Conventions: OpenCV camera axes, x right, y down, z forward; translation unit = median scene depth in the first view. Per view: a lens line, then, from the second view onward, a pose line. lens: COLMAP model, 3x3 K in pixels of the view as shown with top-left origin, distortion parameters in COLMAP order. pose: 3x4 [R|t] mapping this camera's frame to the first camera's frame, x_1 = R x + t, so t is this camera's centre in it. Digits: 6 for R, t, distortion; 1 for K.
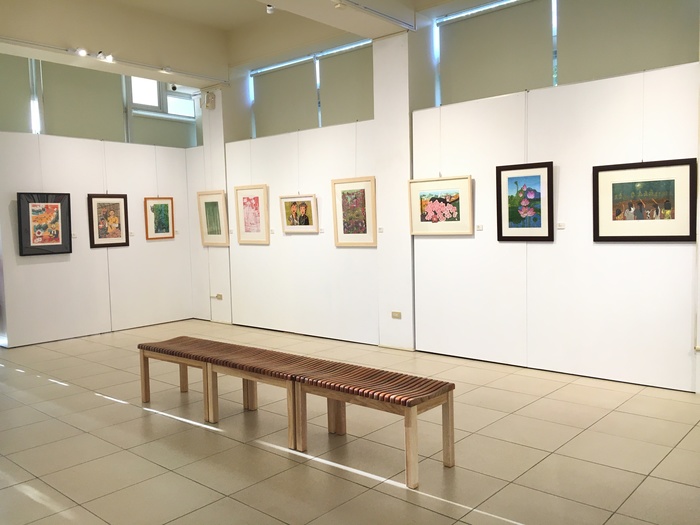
lens RADIAL K [[602.7, 0, 349.9], [0, 602.7, 259.3], [0, 0, 1]] dist [0.075214, -0.090173]
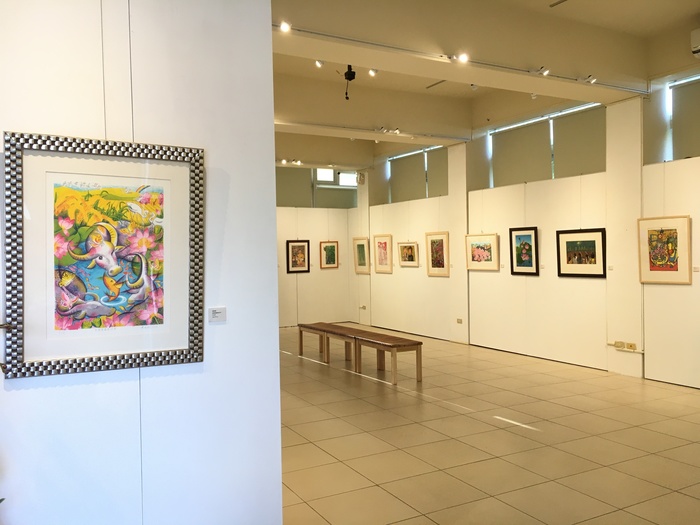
lens RADIAL K [[602.7, 0, 347.8], [0, 602.7, 258.9], [0, 0, 1]] dist [0.075214, -0.090173]
pose [[0.940015, 0.015057, -0.340801, 0.332929], [-0.031028, 0.998658, -0.041462, 0.006648], [0.339719, 0.049549, 0.939221, -0.558099]]
